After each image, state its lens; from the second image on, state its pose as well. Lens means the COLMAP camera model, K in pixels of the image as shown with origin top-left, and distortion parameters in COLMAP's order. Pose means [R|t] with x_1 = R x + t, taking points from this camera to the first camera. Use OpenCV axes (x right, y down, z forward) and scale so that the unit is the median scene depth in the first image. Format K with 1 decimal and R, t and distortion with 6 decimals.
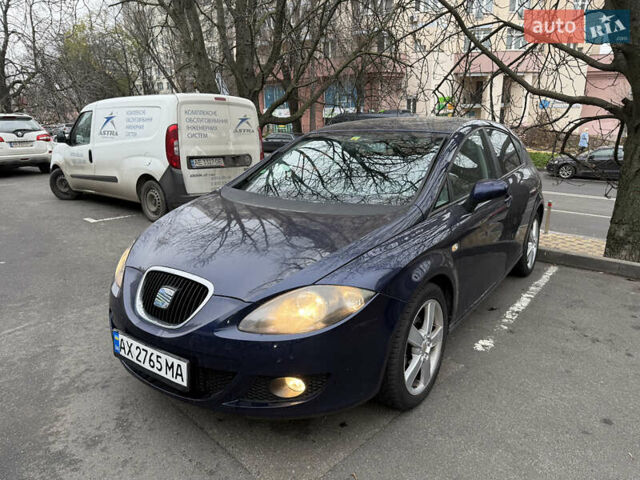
lens RADIAL K [[465.5, 0, 320.0], [0, 465.5, 240.0], [0, 0, 1]] dist [-0.001365, -0.000739]
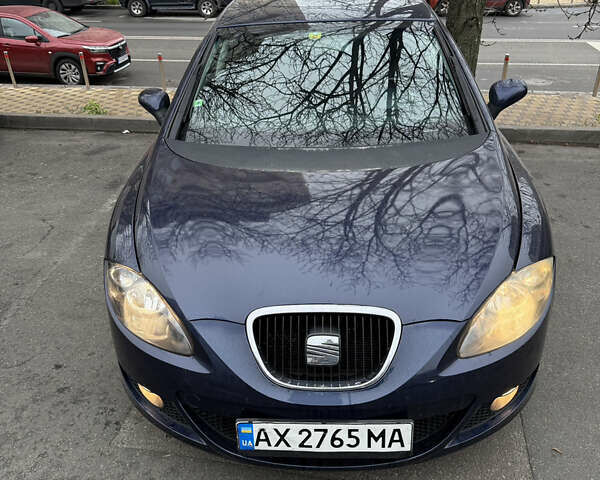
lens RADIAL K [[590.1, 0, 300.0], [0, 590.1, 240.0], [0, 0, 1]] dist [0.010610, -0.019134]
pose [[0.833702, -0.268561, 0.482510, -0.752042], [0.159782, 0.953714, 0.254752, -0.261424], [-0.528593, -0.135291, 0.838025, 0.321006]]
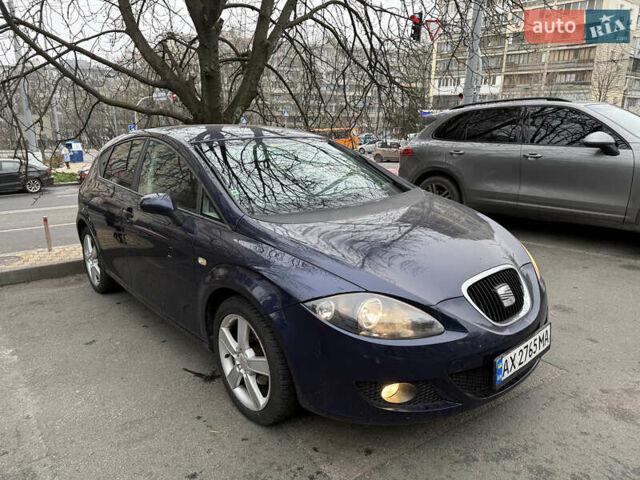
lens RADIAL K [[469.0, 0, 320.0], [0, 469.0, 240.0], [0, 0, 1]] dist [0.001698, 0.001005]
pose [[0.182692, -0.229395, 0.956034, -1.390432], [0.243080, 0.952749, 0.182156, -0.283180], [-0.952647, 0.199114, 0.229821, 1.149650]]
